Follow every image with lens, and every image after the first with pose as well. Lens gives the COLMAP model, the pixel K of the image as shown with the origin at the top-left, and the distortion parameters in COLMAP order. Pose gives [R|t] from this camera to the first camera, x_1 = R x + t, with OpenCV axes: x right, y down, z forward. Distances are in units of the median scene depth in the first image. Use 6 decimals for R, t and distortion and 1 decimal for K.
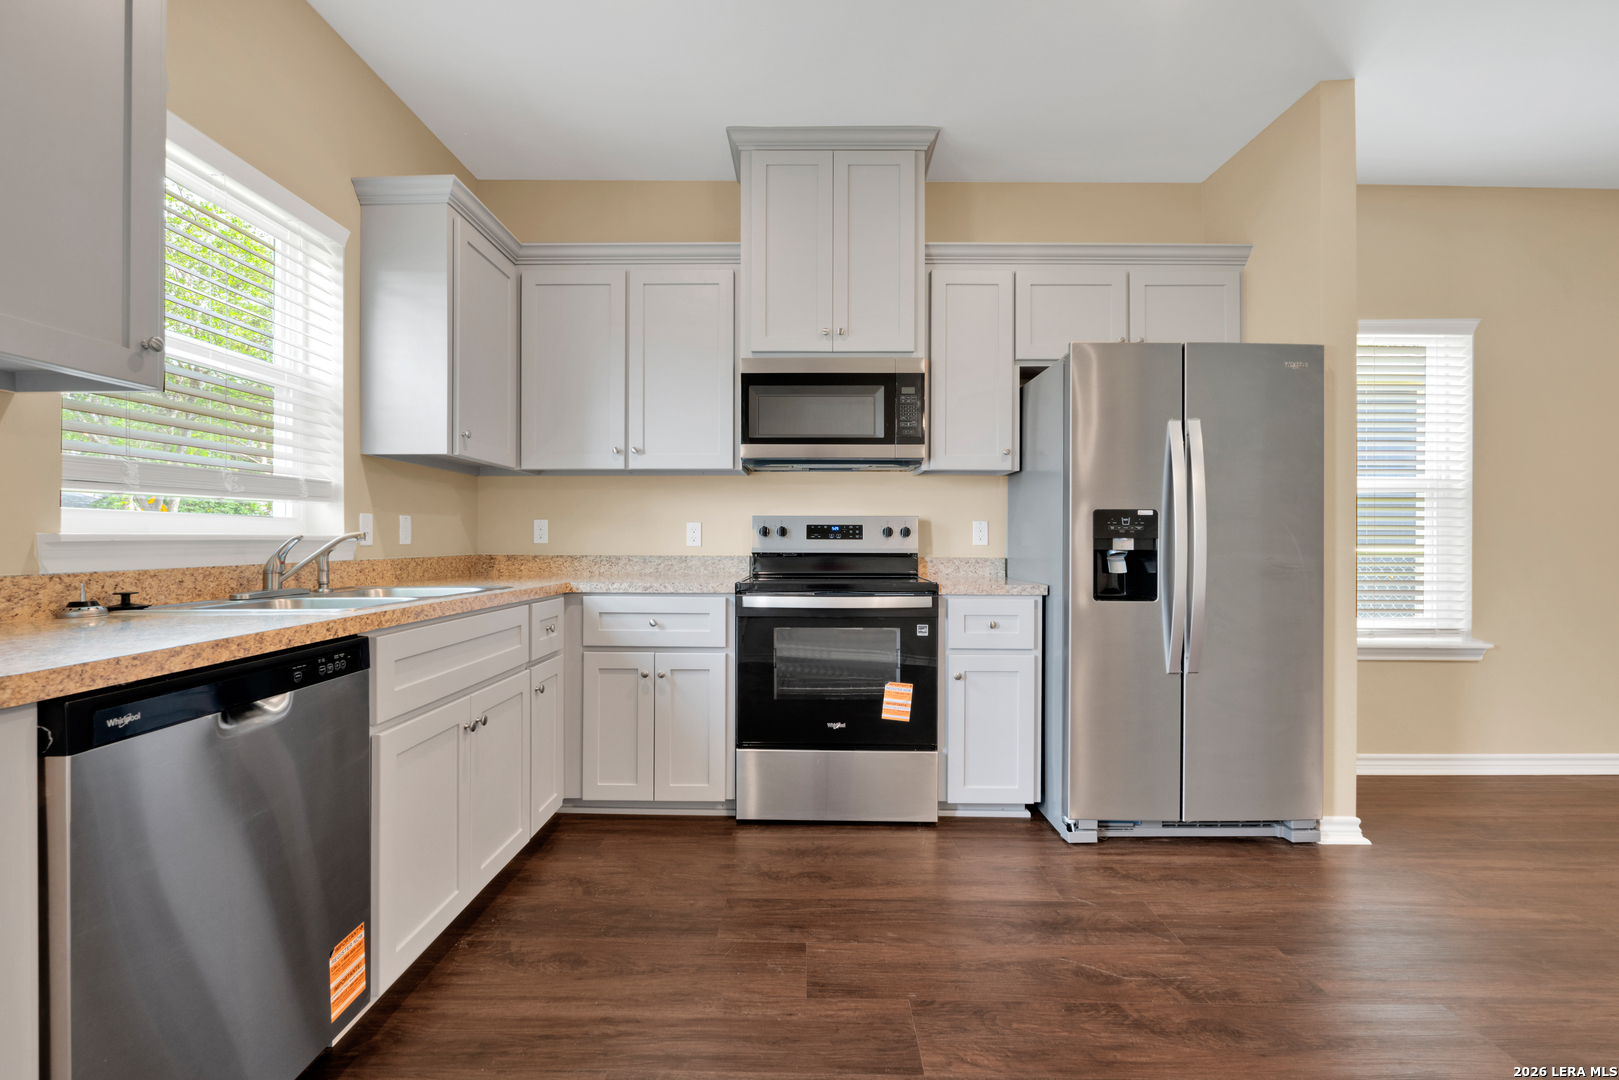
lens RADIAL K [[713.0, 0, 808.6], [0, 713.0, 530.9], [0, 0, 1]] dist [-0.002202, -0.000295]
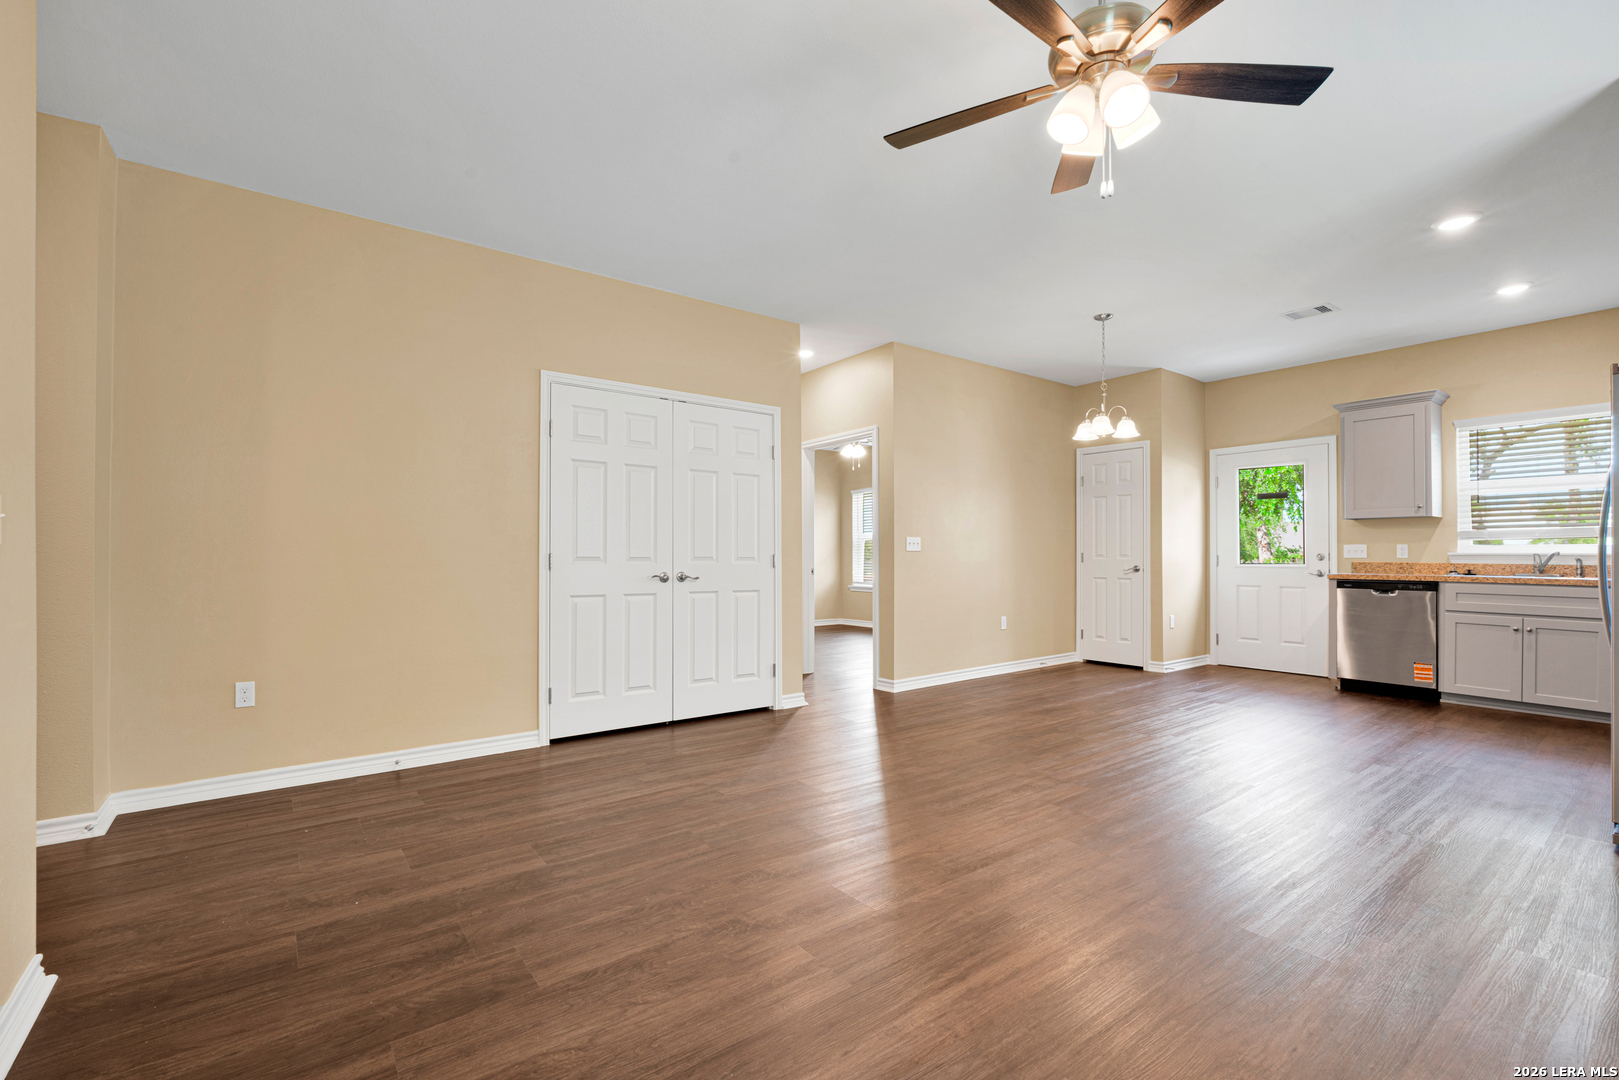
lens RADIAL K [[717.7, 0, 804.7], [0, 717.7, 547.0], [0, 0, 1]] dist [-0.003367, -0.000685]
pose [[-0.789600, -0.008522, -0.613563, 2.214560], [0.001545, 0.999873, -0.015875, 0.015662], [0.613620, -0.013483, -0.789486, 1.057797]]
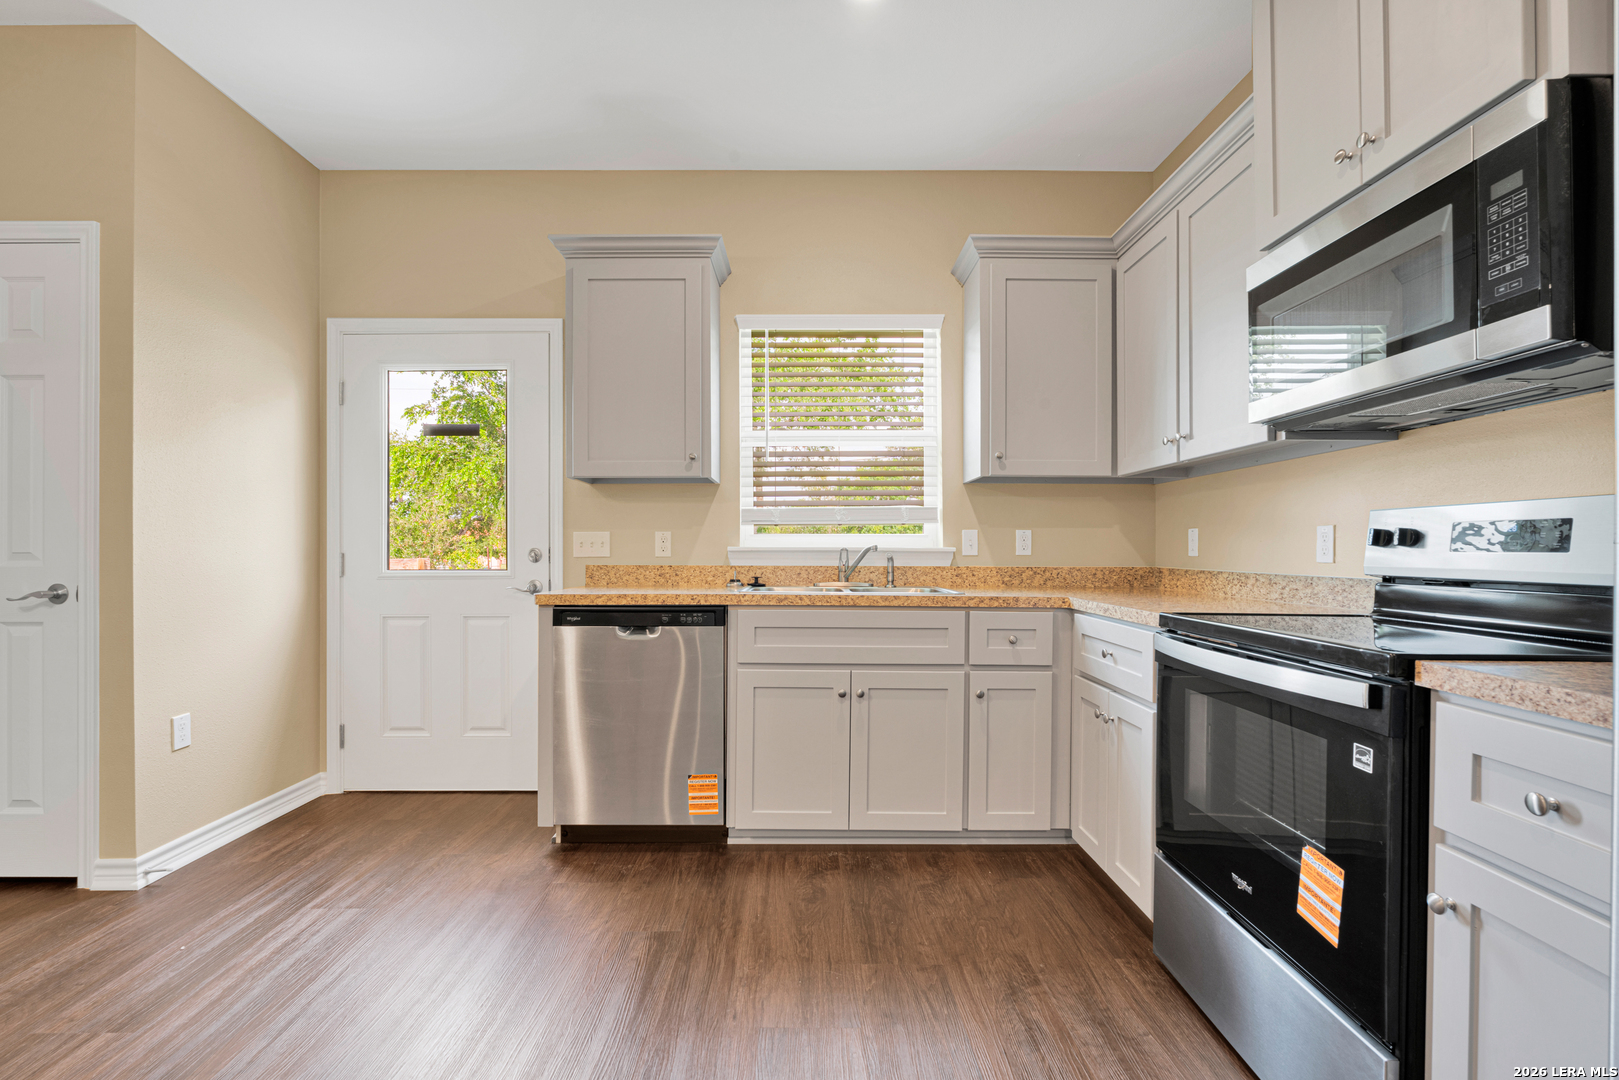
lens RADIAL K [[717.7, 0, 804.7], [0, 717.7, 547.0], [0, 0, 1]] dist [-0.003367, -0.000685]
pose [[0.011480, -0.005370, -0.999920, 0.611747], [0.007806, 0.999956, -0.005281, 0.009553], [0.999904, -0.007744, 0.011522, 0.669180]]
